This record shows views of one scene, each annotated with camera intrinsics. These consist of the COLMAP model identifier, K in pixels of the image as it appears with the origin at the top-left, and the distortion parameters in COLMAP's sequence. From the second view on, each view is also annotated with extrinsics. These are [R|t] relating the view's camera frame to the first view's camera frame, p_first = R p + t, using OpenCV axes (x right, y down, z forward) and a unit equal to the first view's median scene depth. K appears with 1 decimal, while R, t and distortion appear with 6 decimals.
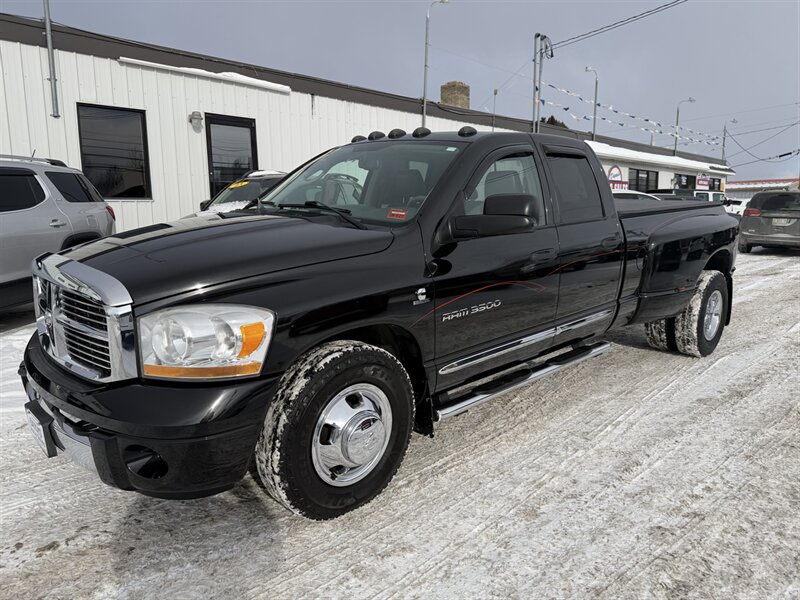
lens RADIAL K [[561.4, 0, 404.4], [0, 561.4, 304.0], [0, 0, 1]] dist [0.024289, -0.028410]
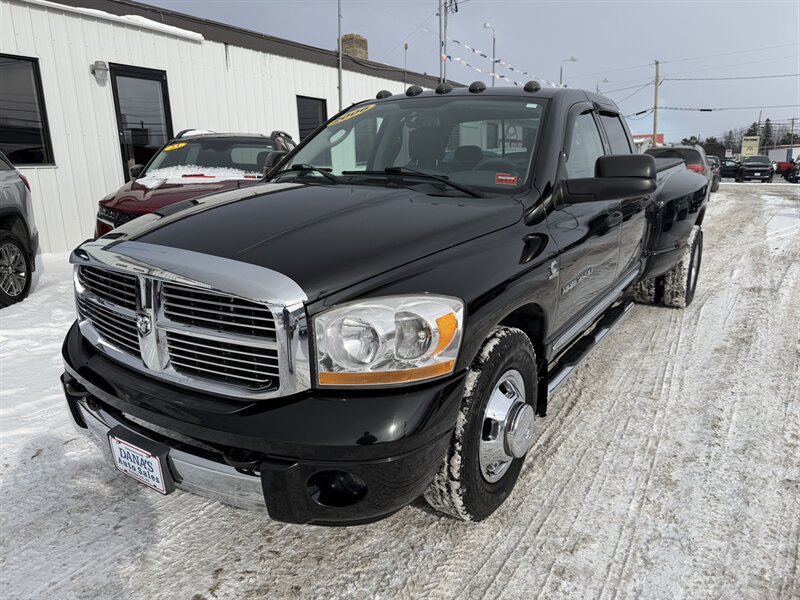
lens RADIAL K [[561.4, 0, 406.3], [0, 561.4, 307.2], [0, 0, 1]] dist [0.024289, -0.028410]
pose [[0.977688, -0.067904, 0.198786, -0.457964], [0.053153, 0.995486, 0.078628, -0.043171], [-0.203228, -0.066307, 0.976884, 0.166575]]
